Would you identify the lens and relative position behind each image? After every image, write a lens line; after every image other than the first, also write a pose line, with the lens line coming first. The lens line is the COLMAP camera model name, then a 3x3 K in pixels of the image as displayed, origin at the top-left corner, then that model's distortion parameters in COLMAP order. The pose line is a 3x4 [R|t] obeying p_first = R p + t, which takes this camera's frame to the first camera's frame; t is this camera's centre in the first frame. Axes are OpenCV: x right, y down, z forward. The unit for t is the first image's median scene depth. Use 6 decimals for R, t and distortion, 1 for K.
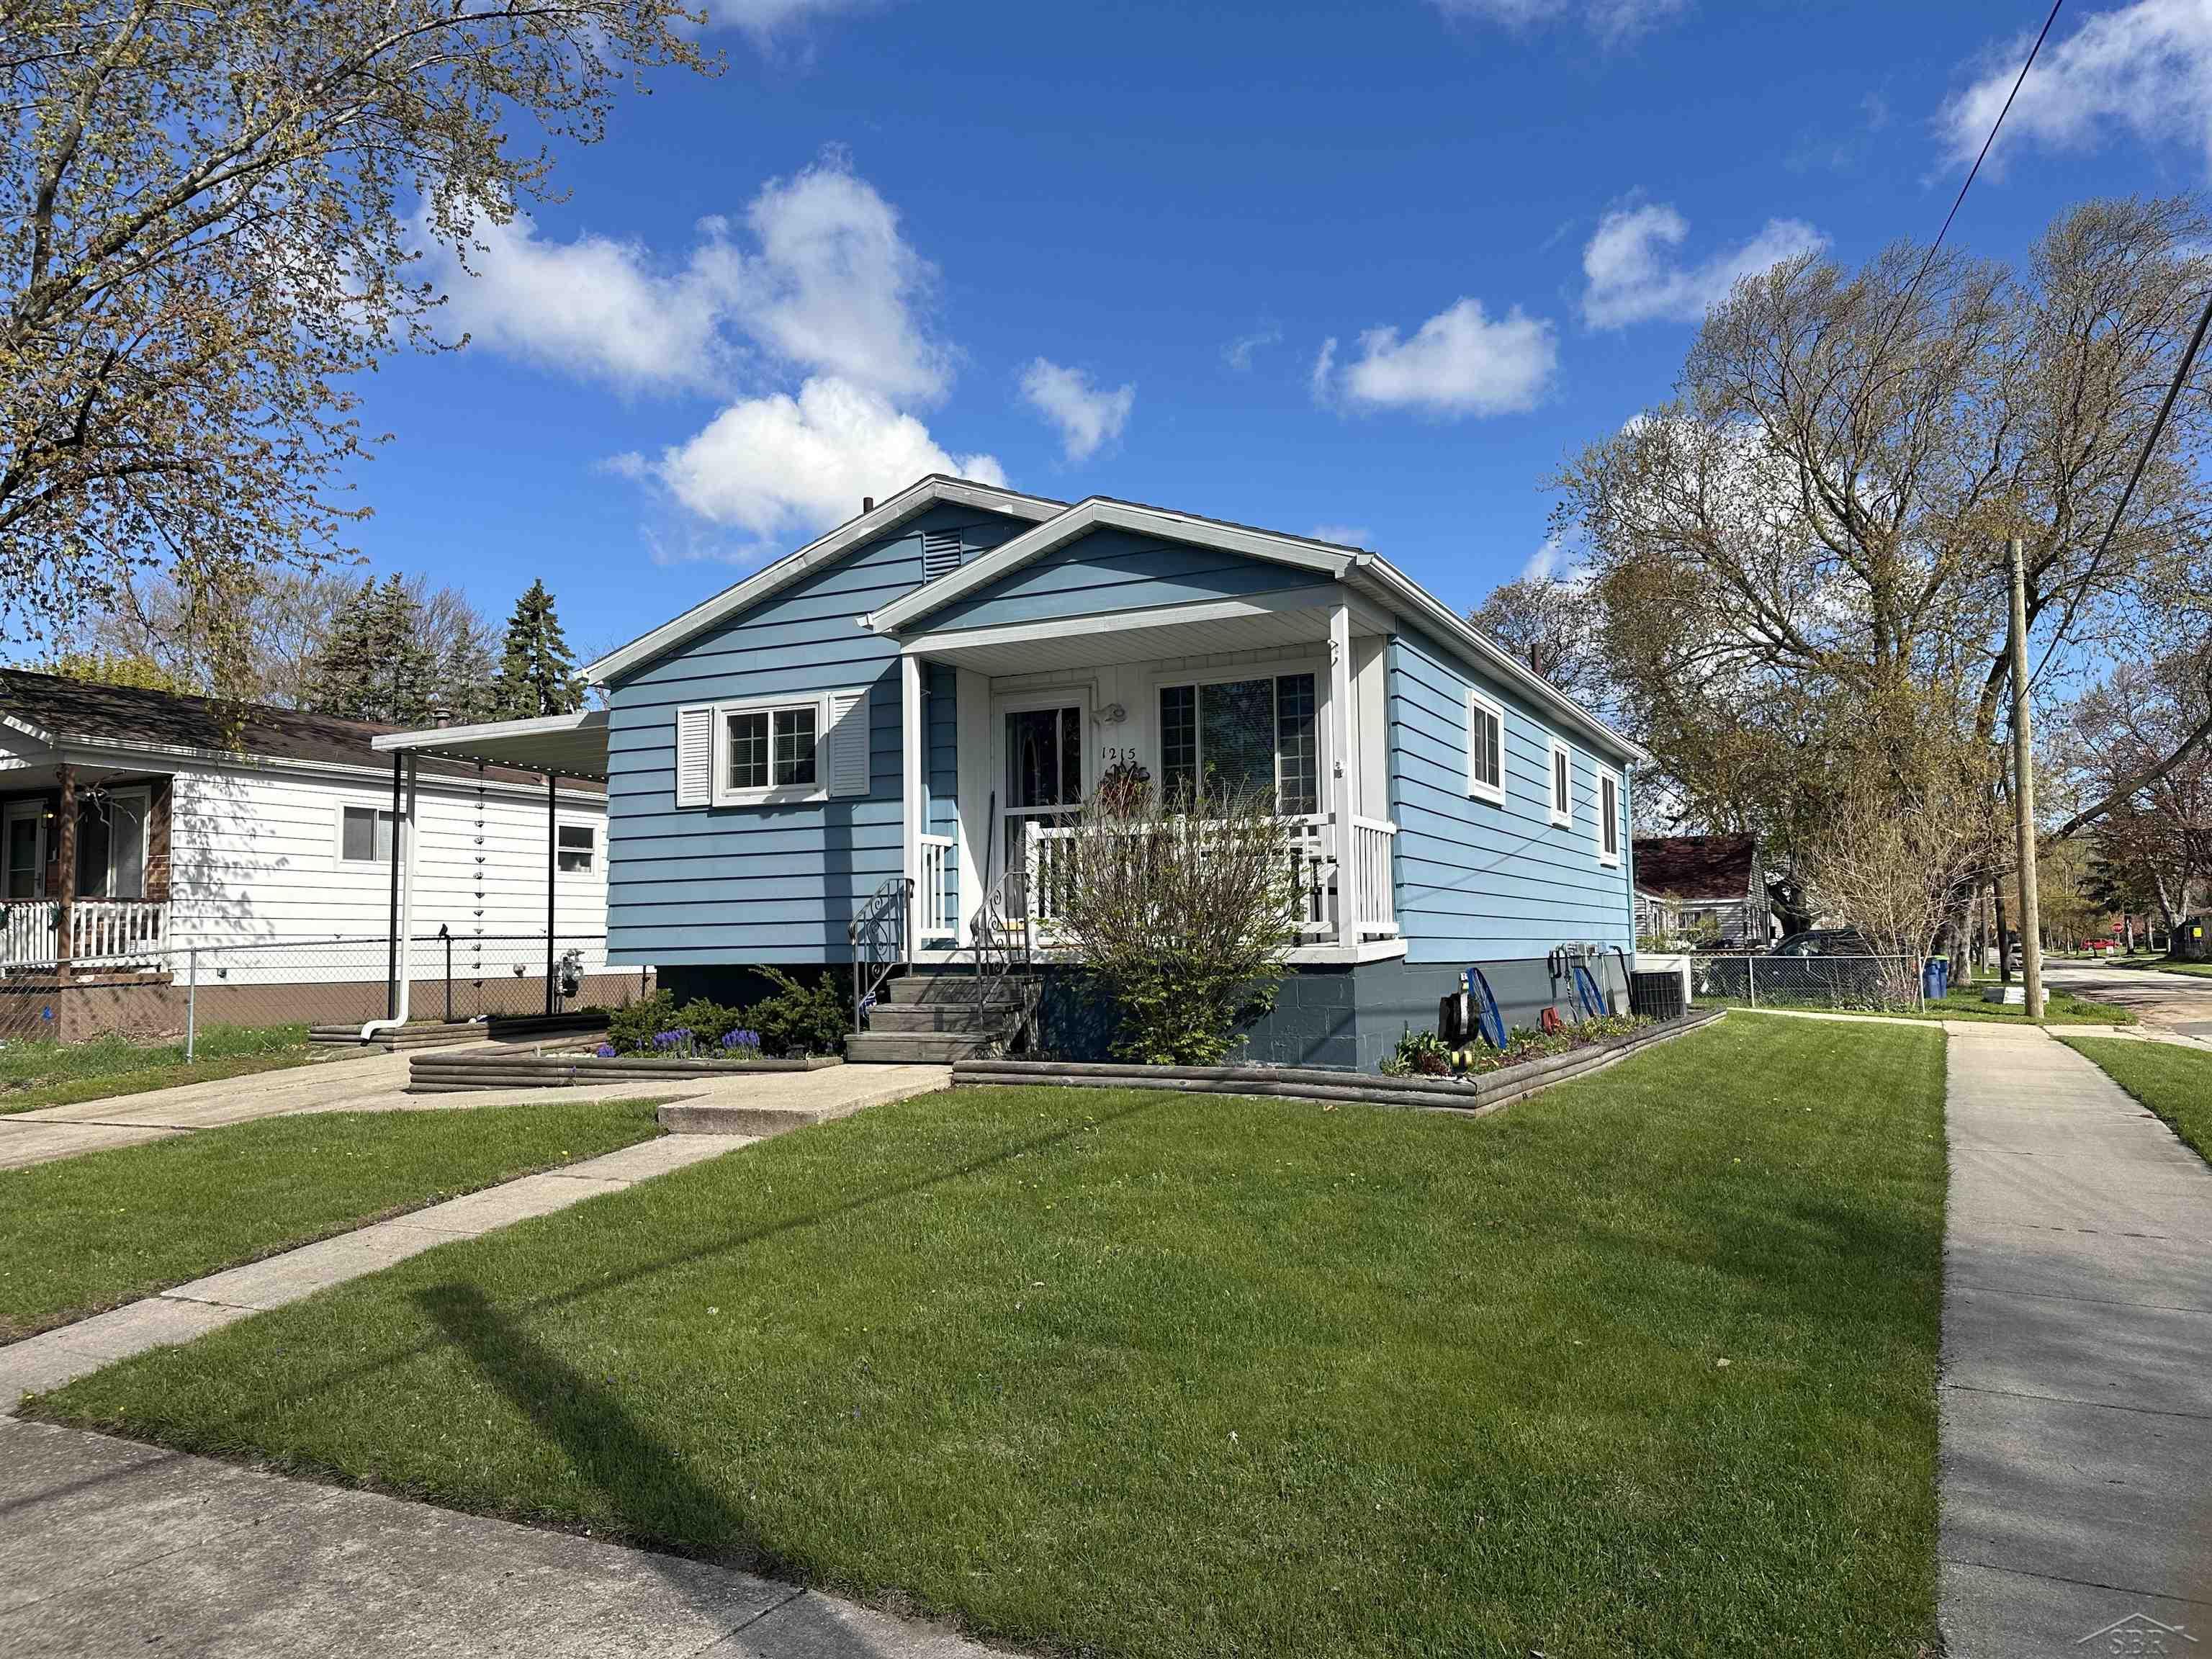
lens RADIAL K [[1541.7, 0, 1092.6], [0, 1541.7, 834.8], [0, 0, 1]] dist [0.111162, -0.156693]
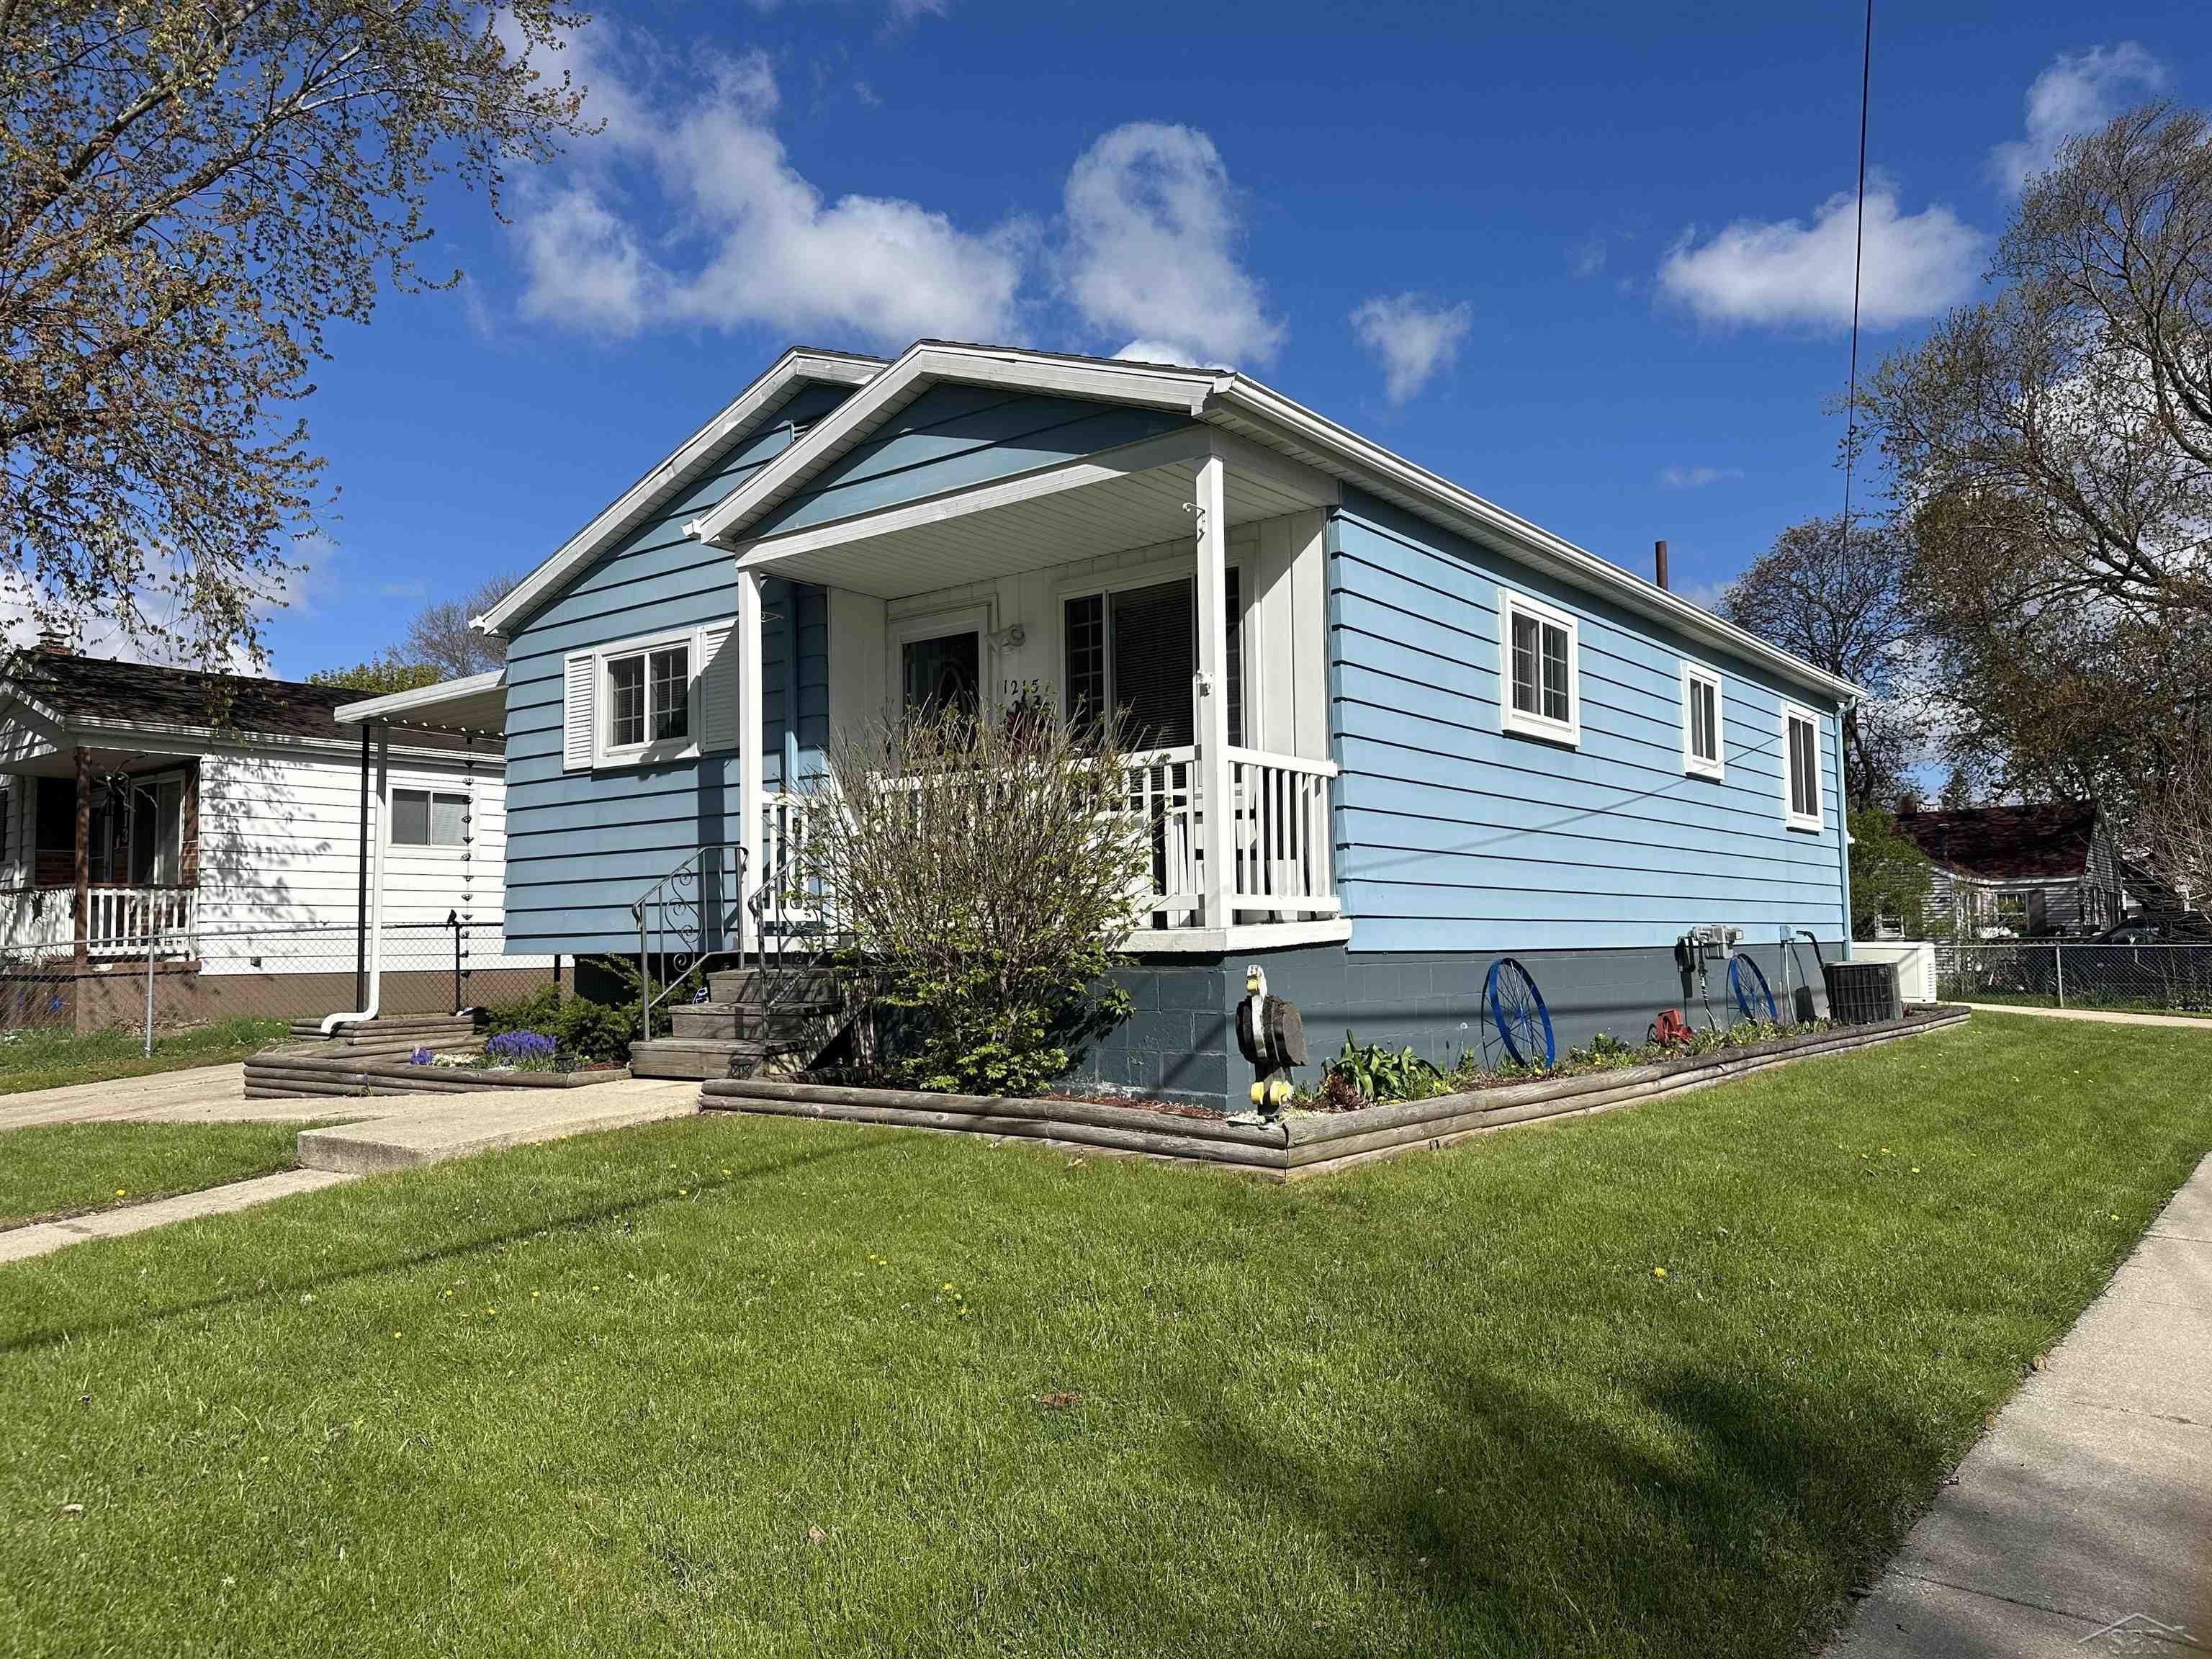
lens RADIAL K [[1548.8, 0, 1079.6], [0, 1548.8, 845.8], [0, 0, 1]] dist [0.061175, -0.054576]
pose [[0.980404, -0.013187, -0.196555, 0.184814], [0.015790, 0.999807, 0.011680, 0.018306], [0.196363, -0.014555, 0.980423, 0.211565]]
